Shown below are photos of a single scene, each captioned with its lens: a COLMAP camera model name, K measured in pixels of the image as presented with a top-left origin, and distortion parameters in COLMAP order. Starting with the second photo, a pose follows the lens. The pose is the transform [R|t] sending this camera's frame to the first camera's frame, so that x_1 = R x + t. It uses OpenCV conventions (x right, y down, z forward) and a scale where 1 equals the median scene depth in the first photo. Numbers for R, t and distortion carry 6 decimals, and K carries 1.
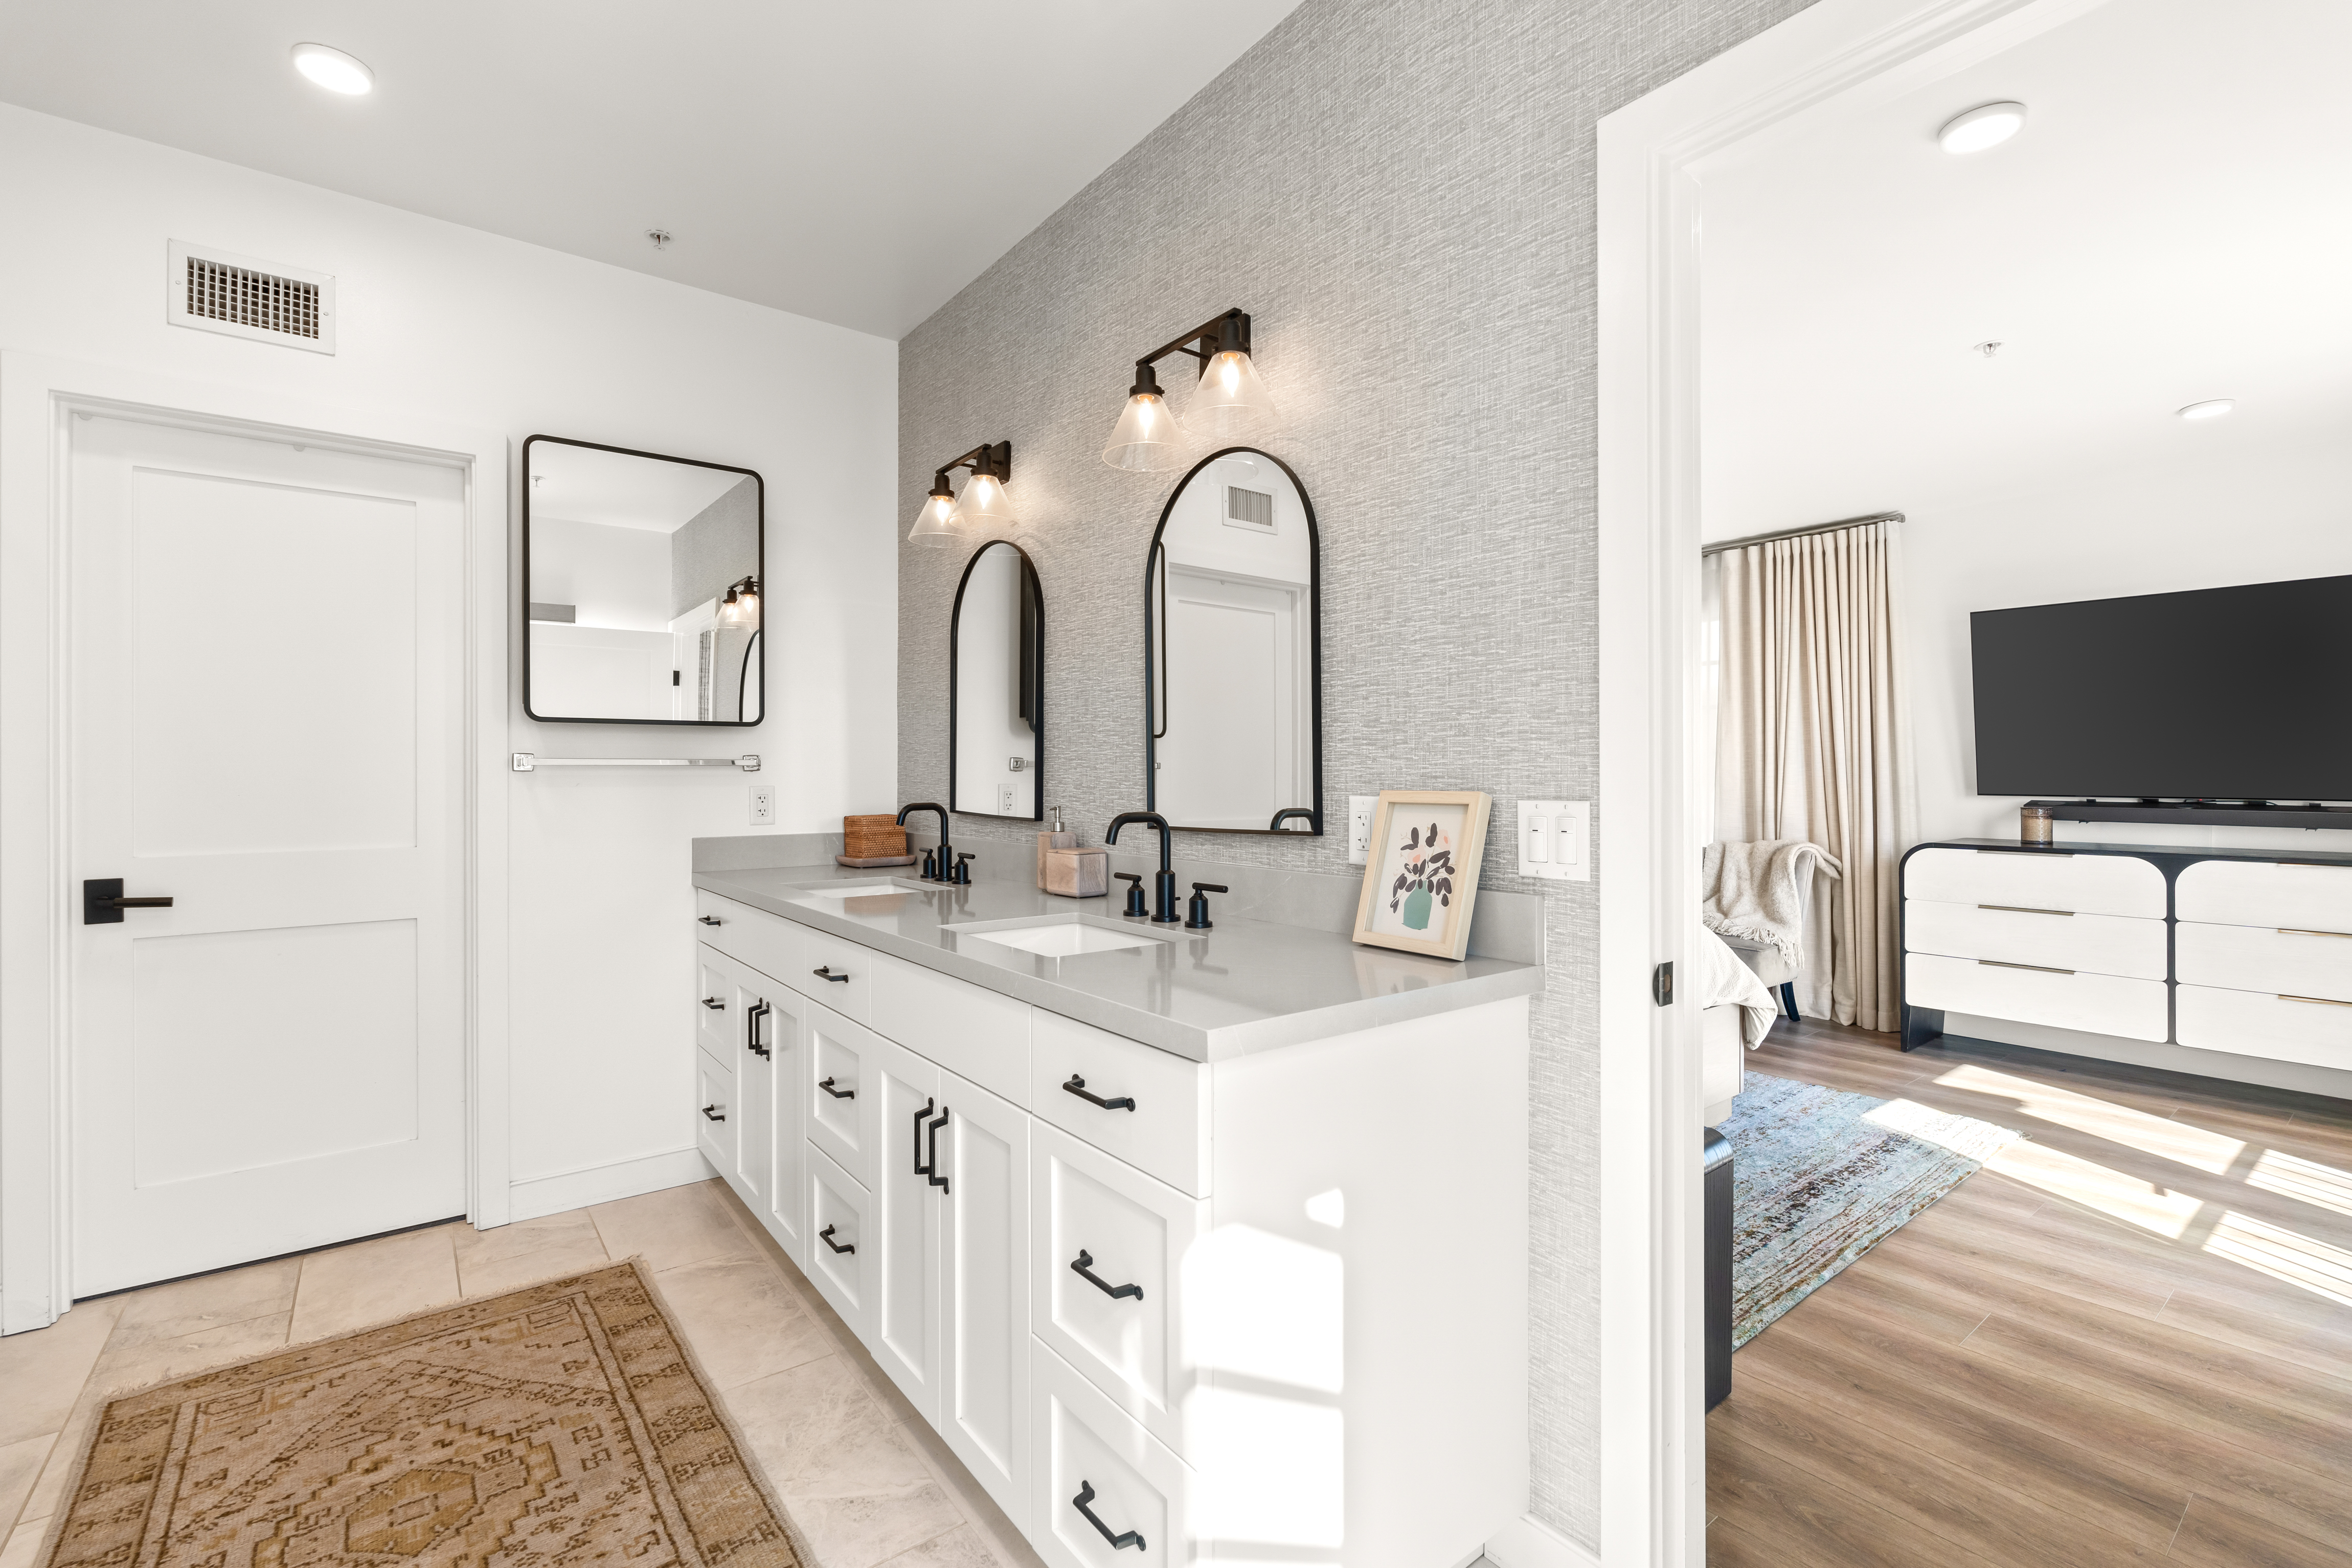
lens RADIAL K [[1028.4, 0, 1172.7], [0, 1028.4, 773.1], [0, 0, 1]] dist [-0.003010, -0.000168]
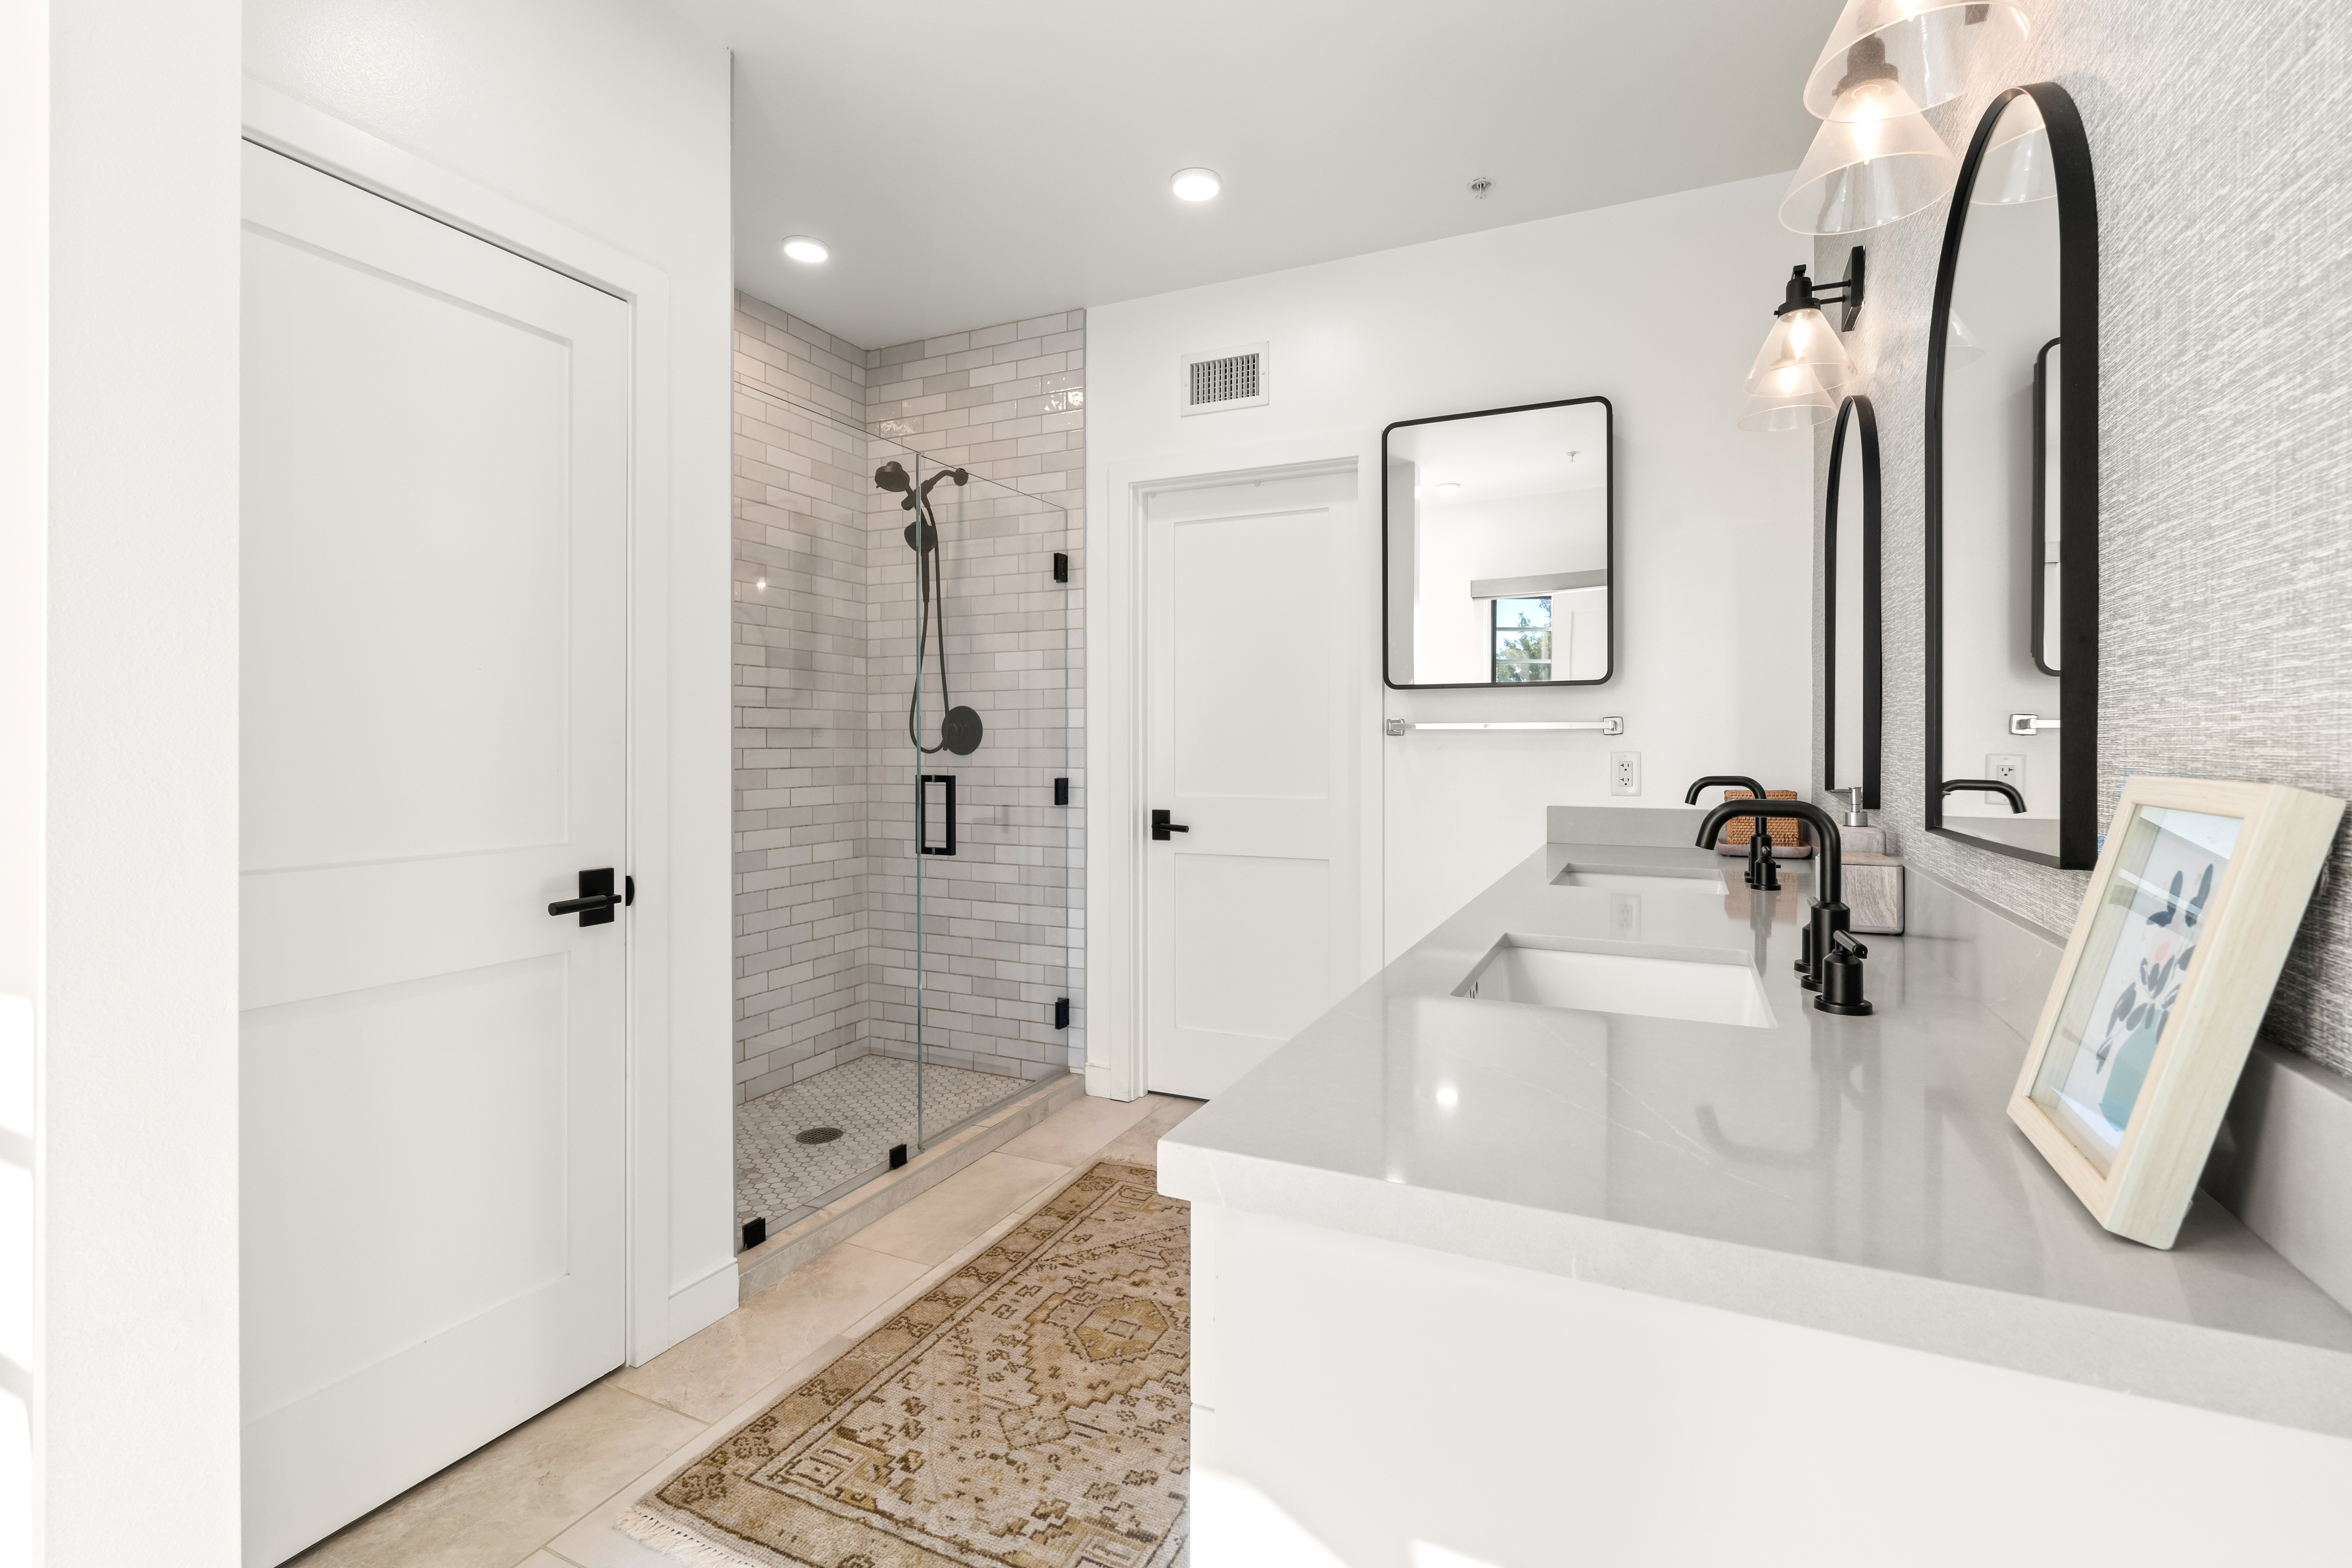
lens RADIAL K [[1043.5, 0, 1188.8], [0, 1043.5, 747.3], [0, 0, 1]] dist [-0.005777, 0.000740]
pose [[0.464439, 0.007449, -0.885574, 0.338439], [0.000274, 0.999963, 0.008555, 0.002002], [0.885605, -0.004216, 0.464419, 0.399906]]
